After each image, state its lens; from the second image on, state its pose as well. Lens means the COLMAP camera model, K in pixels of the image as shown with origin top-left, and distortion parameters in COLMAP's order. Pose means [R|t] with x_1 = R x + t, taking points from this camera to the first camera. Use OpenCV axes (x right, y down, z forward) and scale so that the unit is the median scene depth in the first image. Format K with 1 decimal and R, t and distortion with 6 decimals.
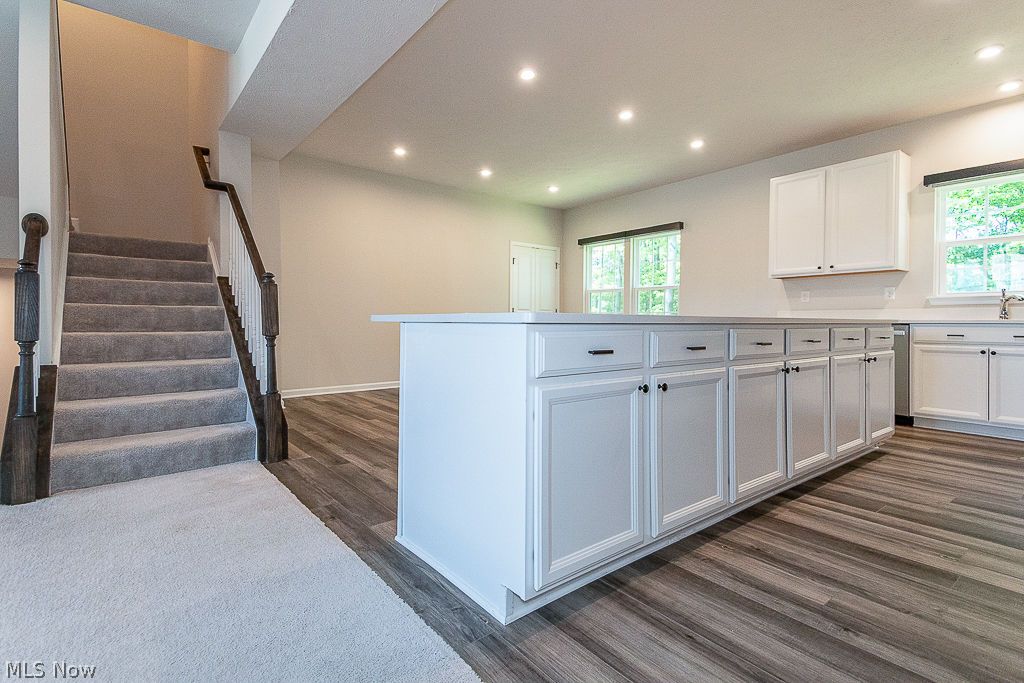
lens RADIAL K [[474.9, 0, 503.8], [0, 474.9, 322.4], [0, 0, 1]] dist [0.063101, -0.016993]
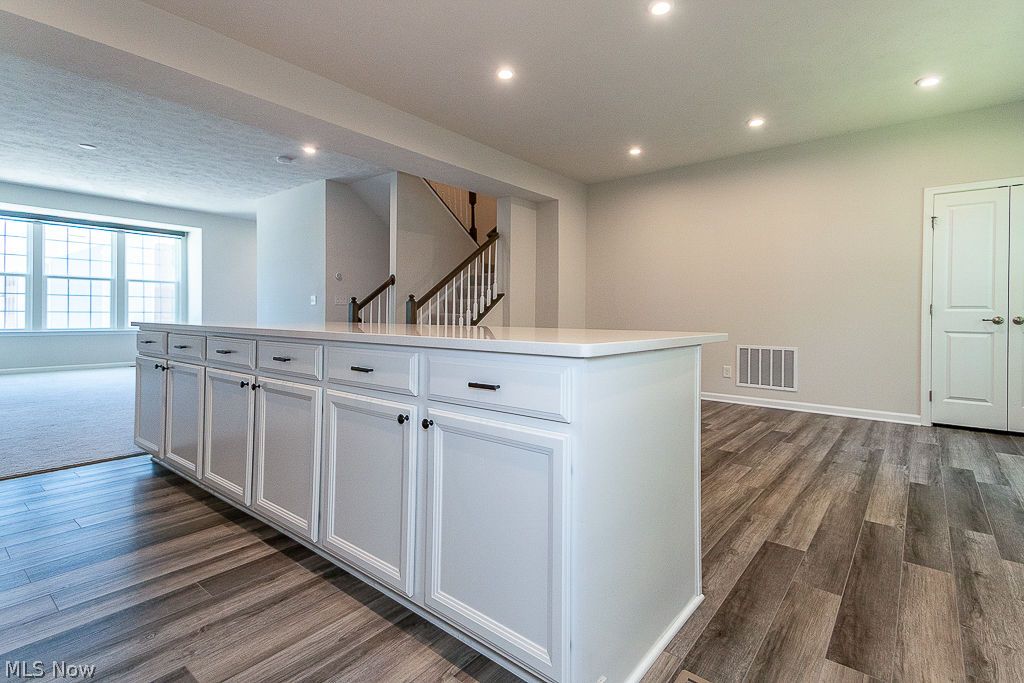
lens RADIAL K [[474.9, 0, 510.2], [0, 474.9, 314.8], [0, 0, 1]] dist [0.063101, -0.016993]
pose [[0.227598, -0.001731, -0.973754, 0.798799], [-0.010026, 0.999941, -0.004121, -0.020294], [0.973704, 0.010701, 0.227567, 0.637437]]
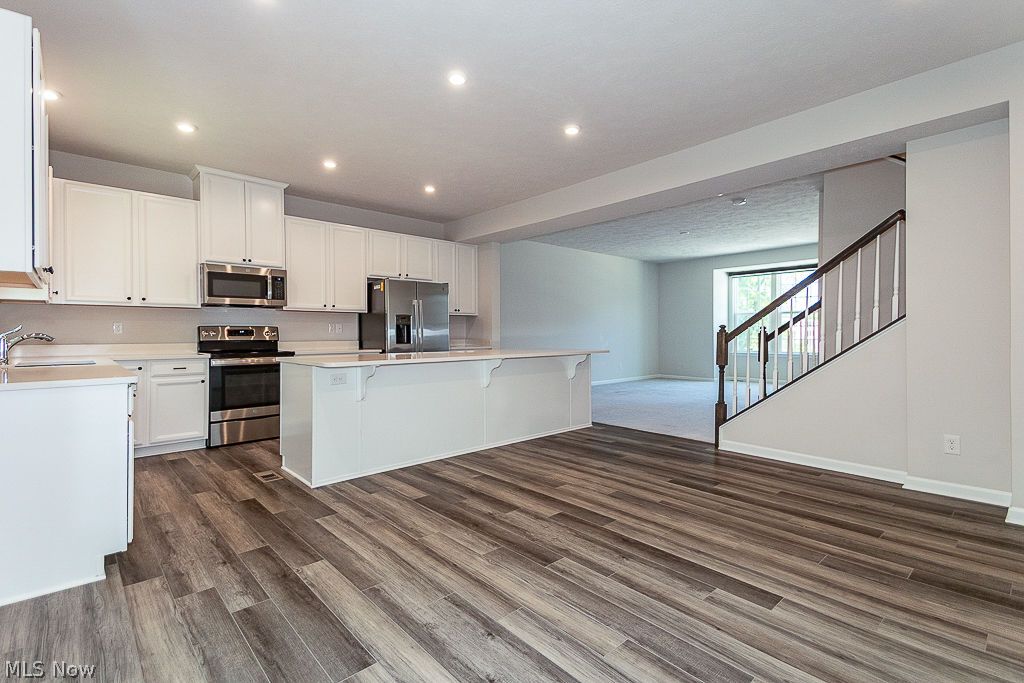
lens RADIAL K [[474.9, 0, 496.3], [0, 474.9, 334.1], [0, 0, 1]] dist [0.063101, -0.016993]
pose [[-0.996974, -0.002619, -0.077692, 0.234134], [-0.003320, 0.999955, 0.008894, -0.055281], [0.077665, 0.009125, -0.996938, 1.651702]]
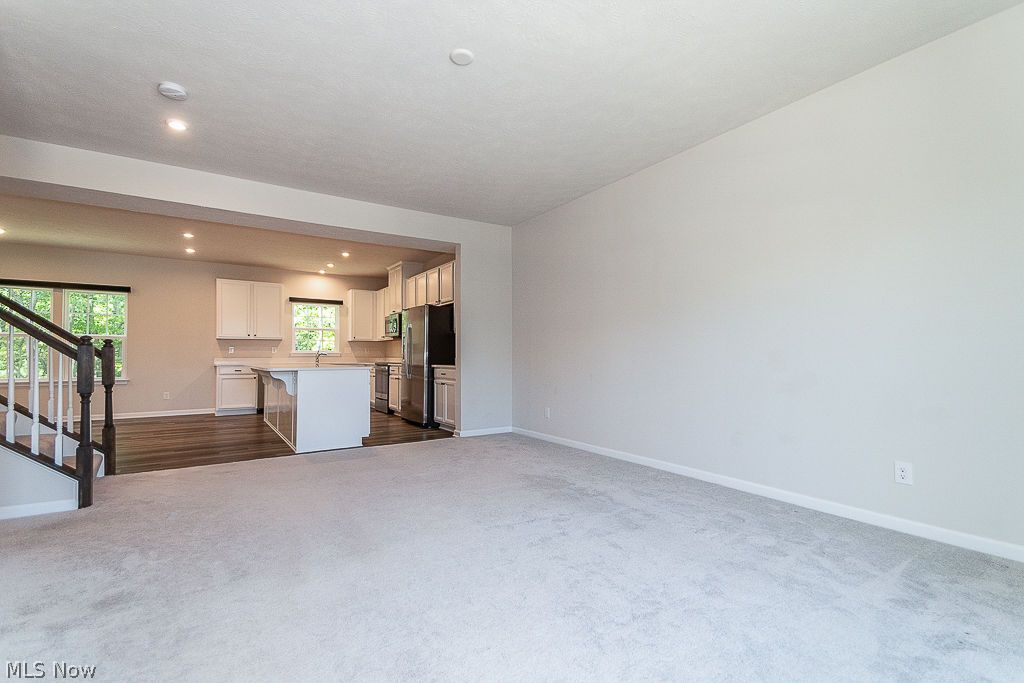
lens RADIAL K [[474.9, 0, 513.6], [0, 474.9, 348.4], [0, 0, 1]] dist [0.063101, -0.016993]
pose [[0.073586, 0.015349, 0.997171, -1.180502], [0.006420, 0.999854, -0.015864, -0.029905], [-0.997268, 0.007569, 0.073476, -0.141340]]
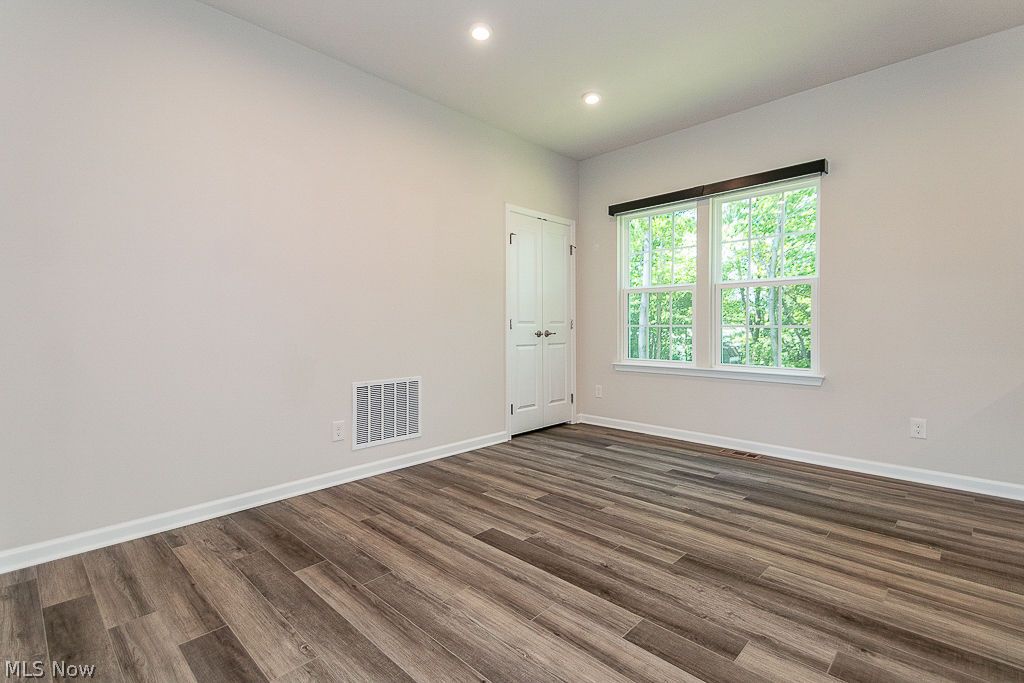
lens RADIAL K [[474.9, 0, 502.0], [0, 474.9, 329.3], [0, 0, 1]] dist [0.063101, -0.016993]
pose [[0.988353, -0.013049, 0.151615, -0.105202], [0.012529, 0.999912, 0.004389, -0.035979], [-0.151659, -0.002439, 0.988430, 0.716722]]
